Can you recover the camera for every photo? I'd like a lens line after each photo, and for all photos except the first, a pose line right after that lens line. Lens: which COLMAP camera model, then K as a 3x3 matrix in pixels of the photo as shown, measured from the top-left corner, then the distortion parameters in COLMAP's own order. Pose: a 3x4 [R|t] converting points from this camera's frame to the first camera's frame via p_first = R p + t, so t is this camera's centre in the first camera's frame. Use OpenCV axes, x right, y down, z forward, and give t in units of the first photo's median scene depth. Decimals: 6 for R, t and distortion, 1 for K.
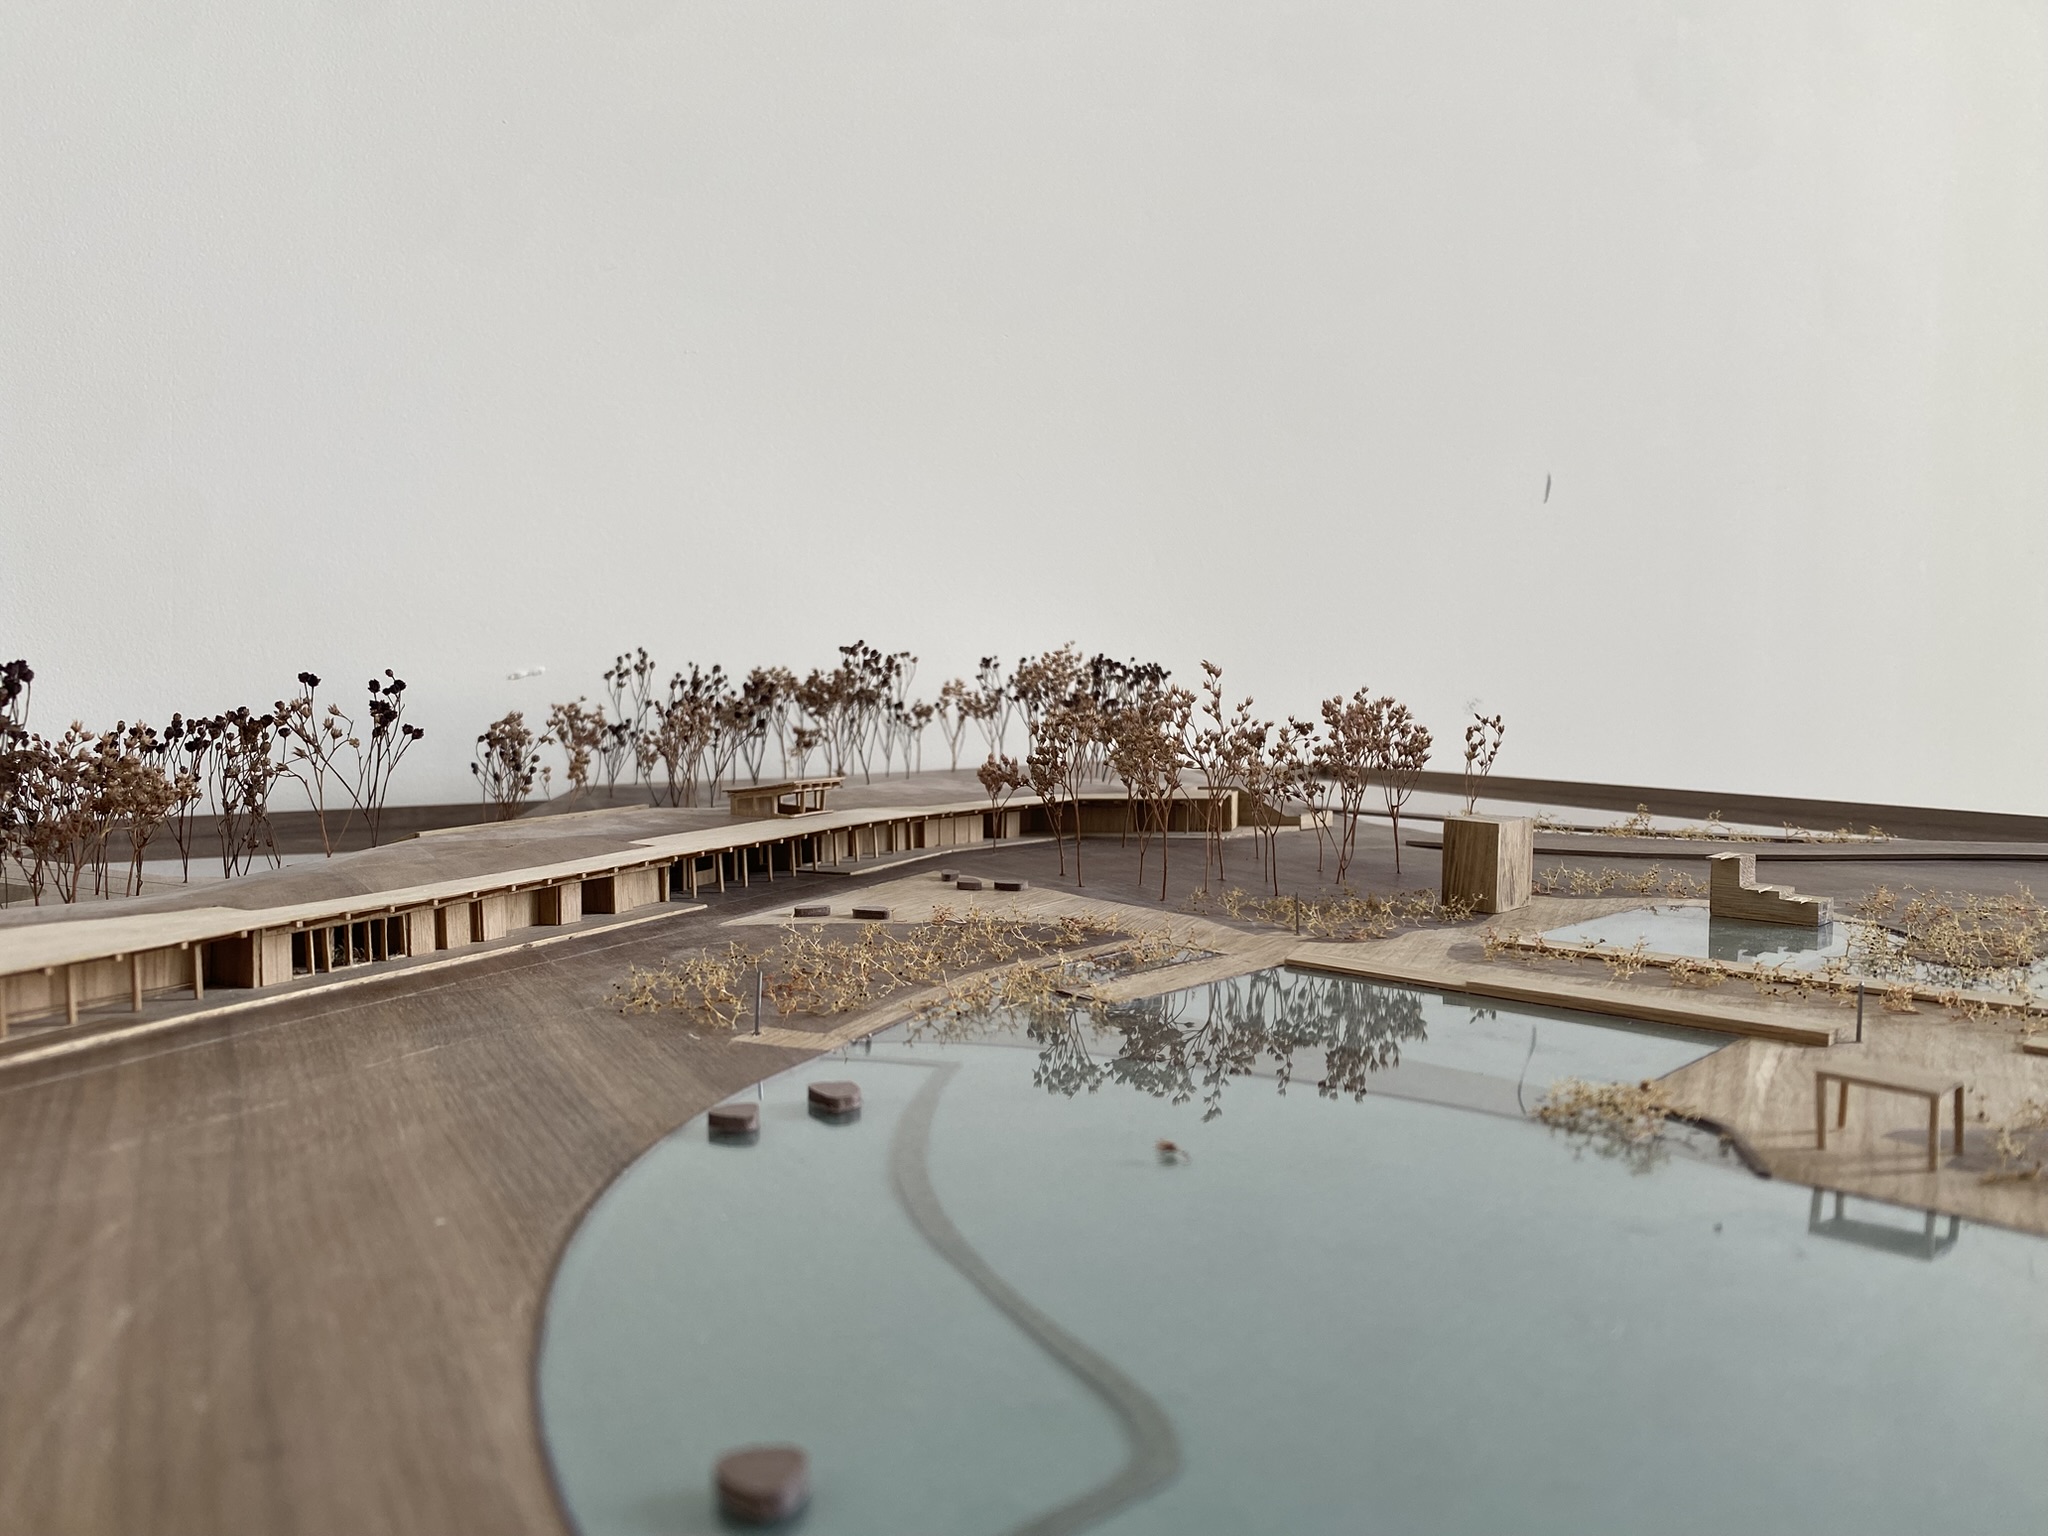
lens RADIAL K [[1544.1, 0, 1013.1], [0, 1544.1, 762.9], [0, 0, 1]] dist [0.029408, 0.001736]
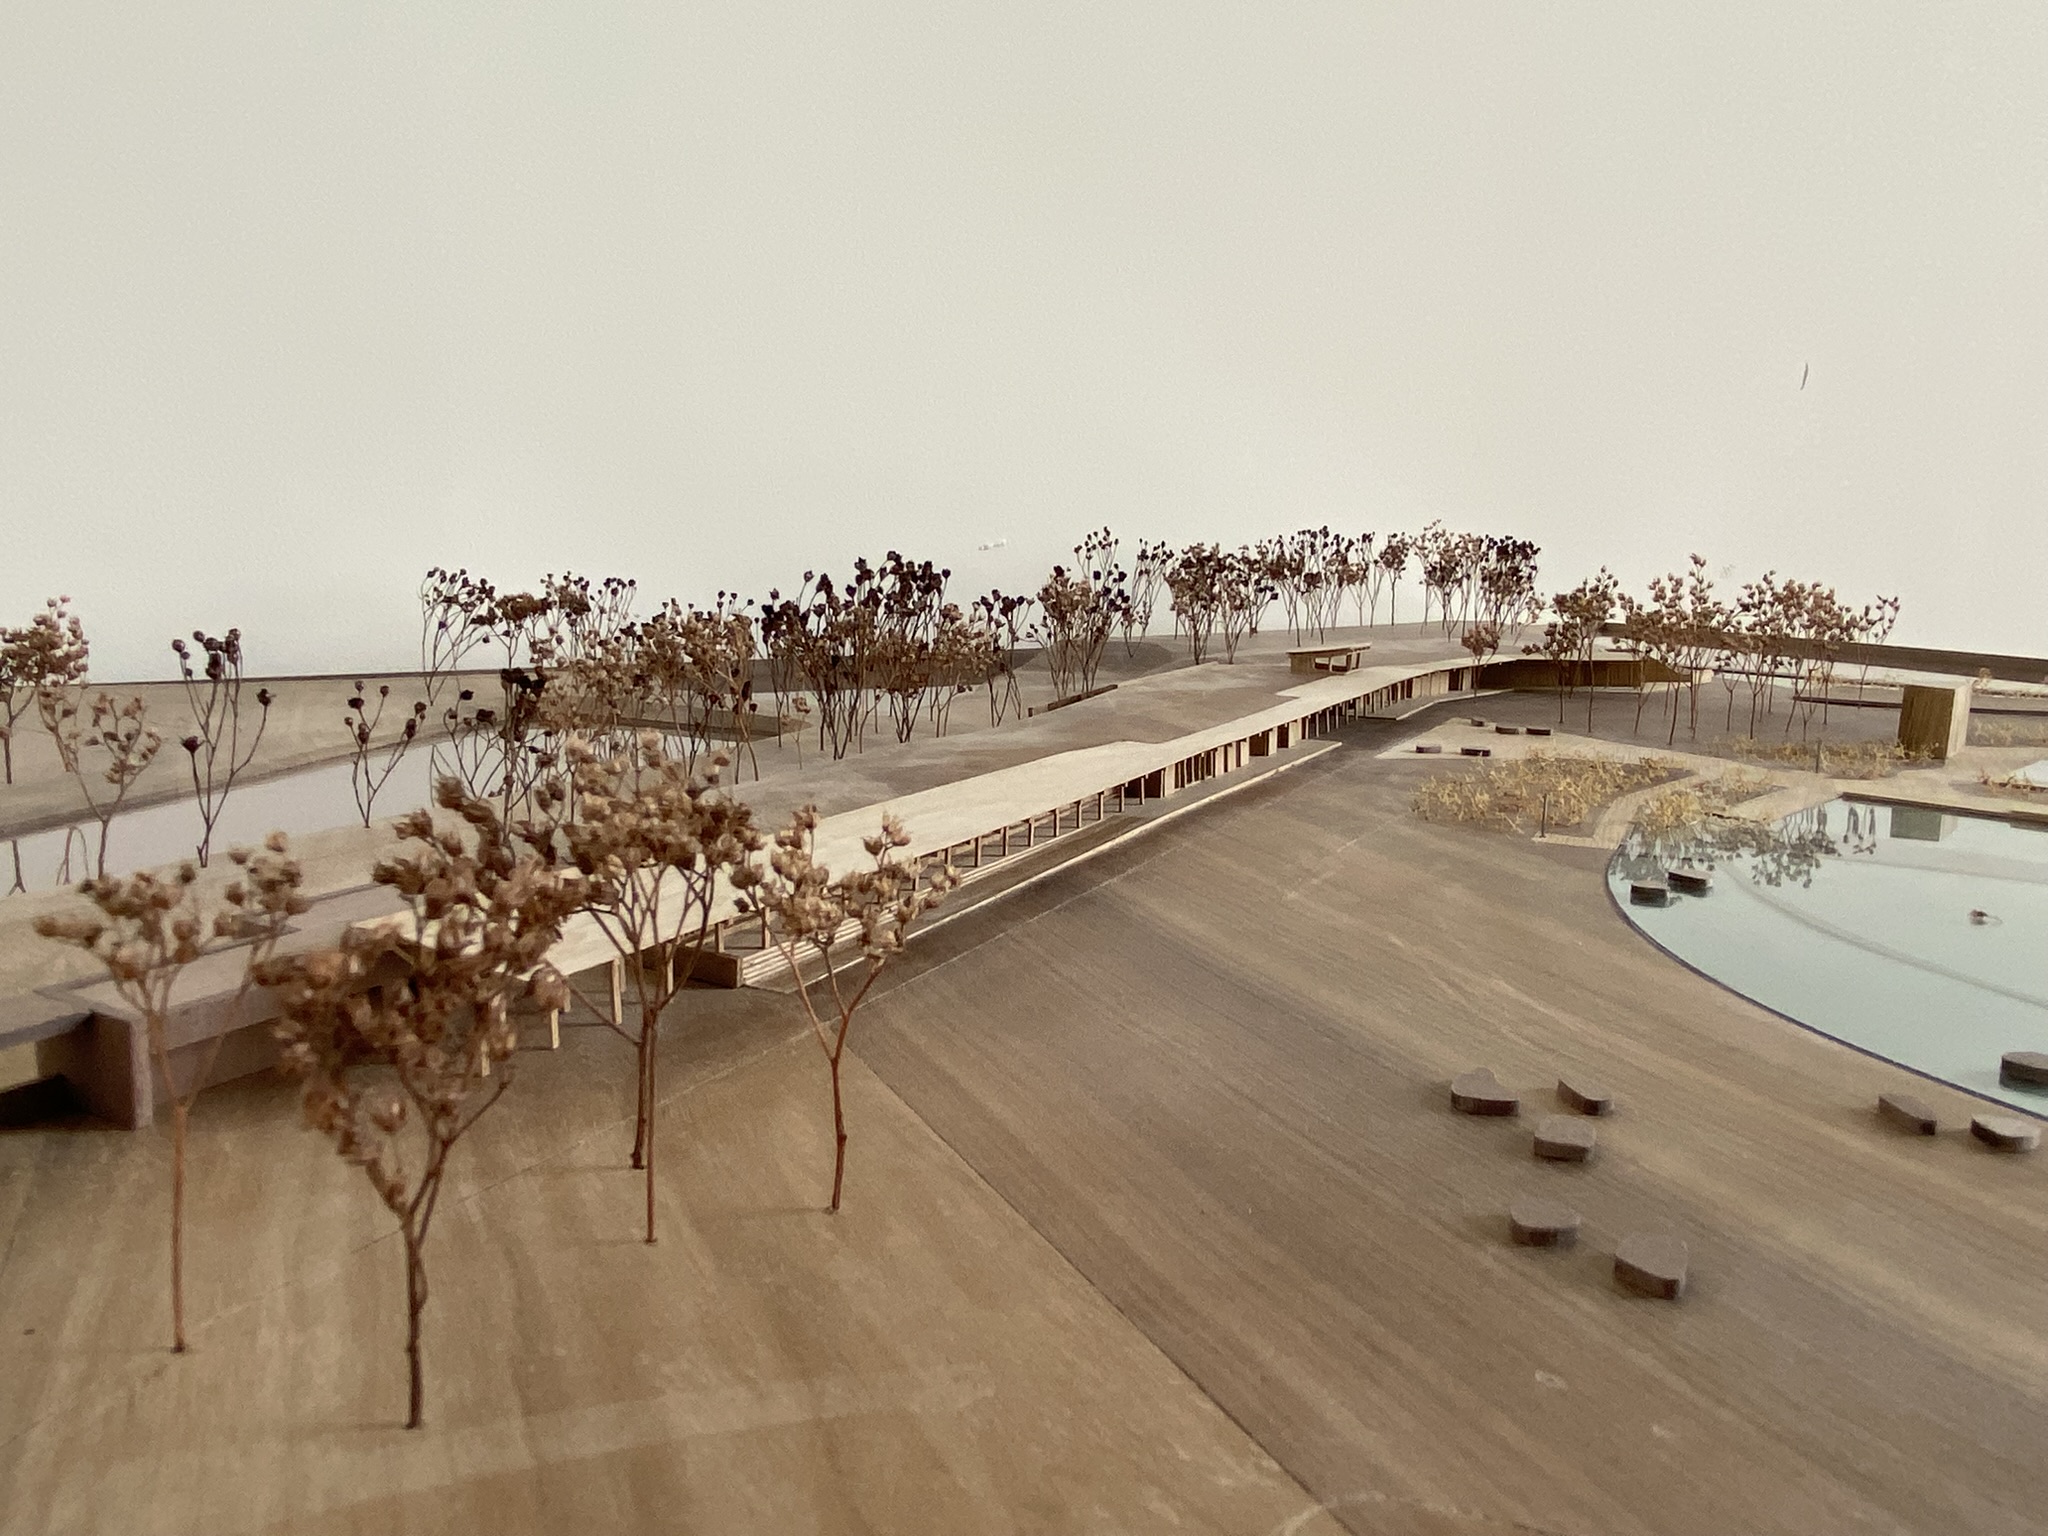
lens RADIAL K [[1450.0, 0, 1044.1], [0, 1450.0, 748.9], [0, 0, 1]] dist [0.047673, -0.006117]
pose [[0.999567, 0.014095, -0.025837, -0.421223], [-0.011381, 0.994683, 0.102351, -0.028336], [0.027143, -0.102012, 0.994413, -0.247426]]
